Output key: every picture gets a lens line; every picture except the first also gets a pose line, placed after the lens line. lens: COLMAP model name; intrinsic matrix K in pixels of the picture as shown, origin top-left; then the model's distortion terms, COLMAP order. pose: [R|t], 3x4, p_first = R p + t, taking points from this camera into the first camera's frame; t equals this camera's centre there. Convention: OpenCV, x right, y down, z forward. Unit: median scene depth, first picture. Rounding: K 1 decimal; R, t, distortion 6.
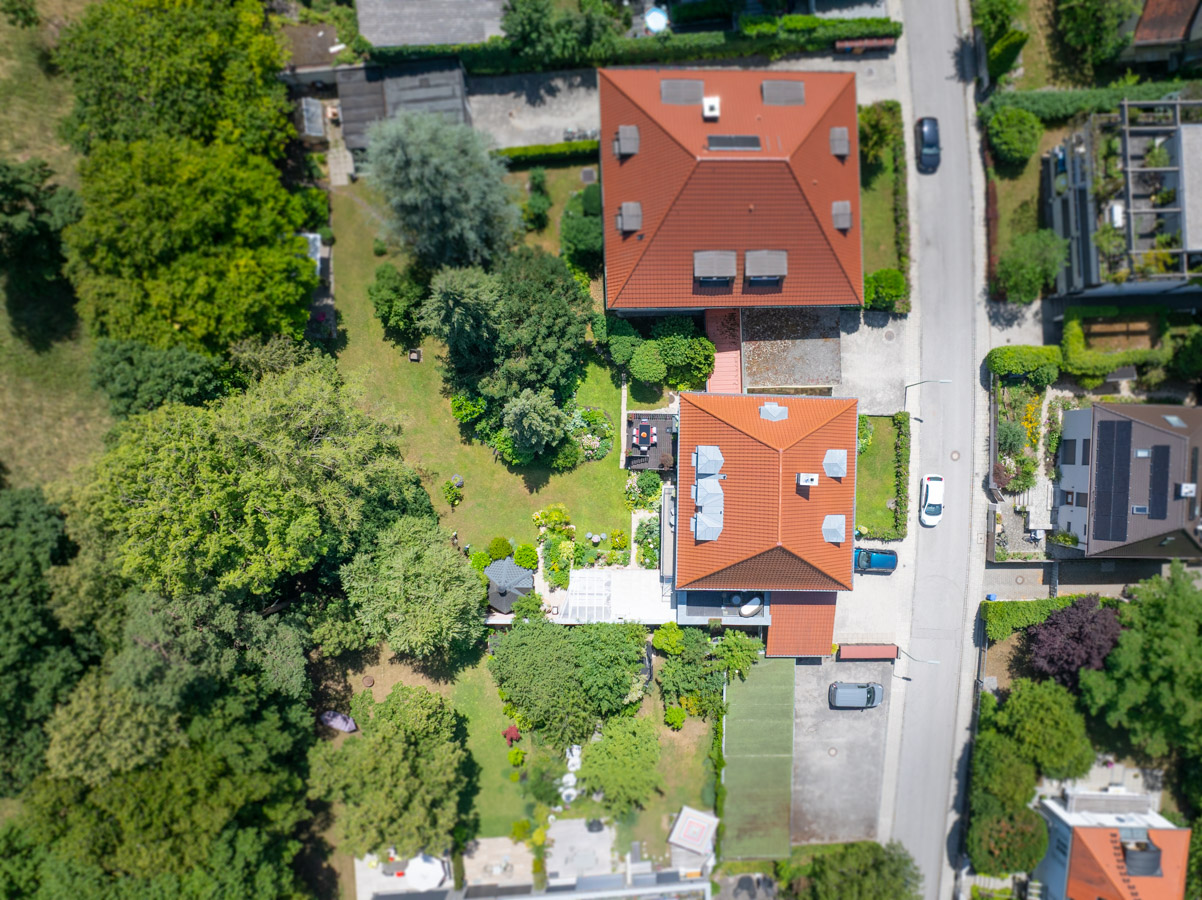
lens RADIAL K [[836.0, 0, 506.0], [0, 836.0, 419.5], [0, 0, 1]] dist [-0.007501, 0.001255]
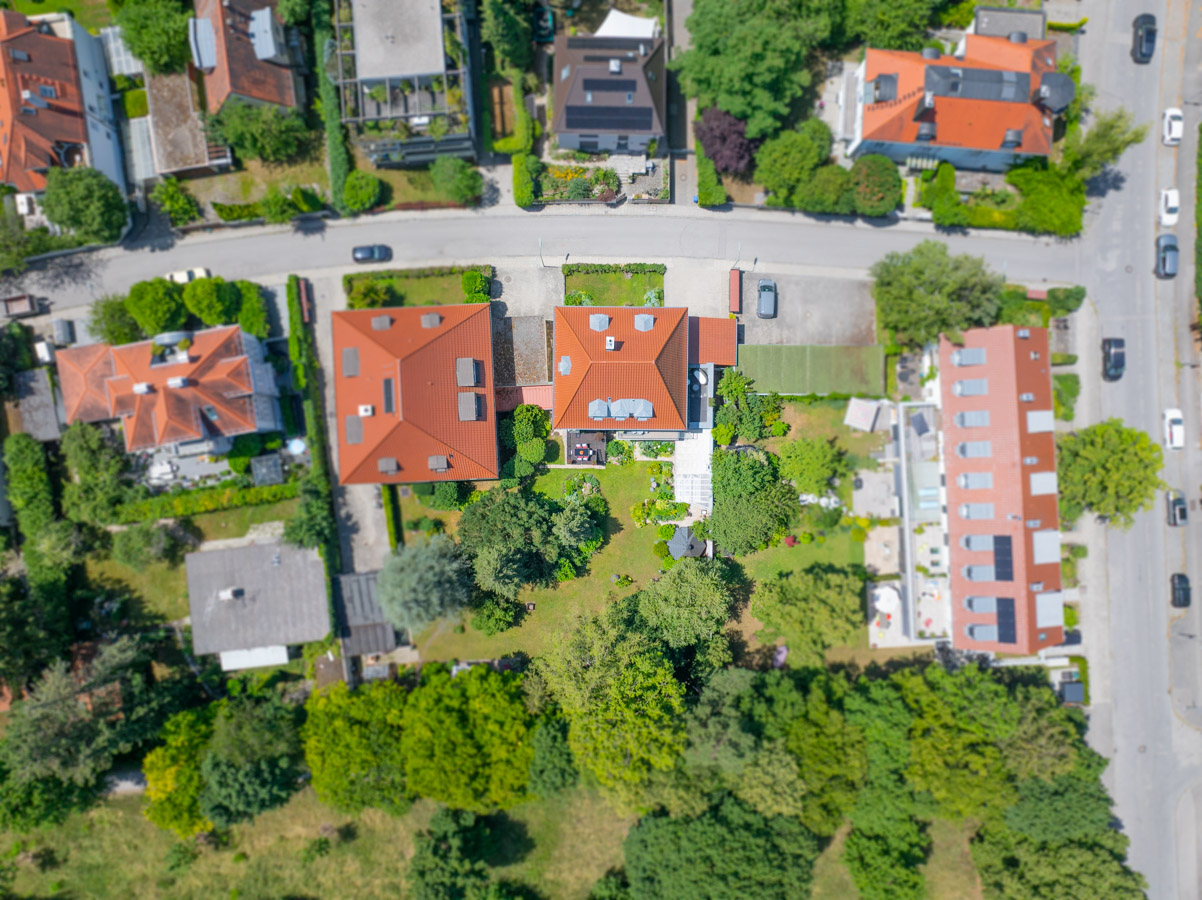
lens RADIAL K [[883.2, 0, 577.2], [0, 883.2, 539.4], [0, 0, 1]] dist [-0.001800, 0.000912]
pose [[-0.013376, -0.997737, 0.065891, -0.084317], [0.999705, -0.012008, 0.021106, -0.023285], [-0.020267, 0.066154, 0.997604, -0.508349]]
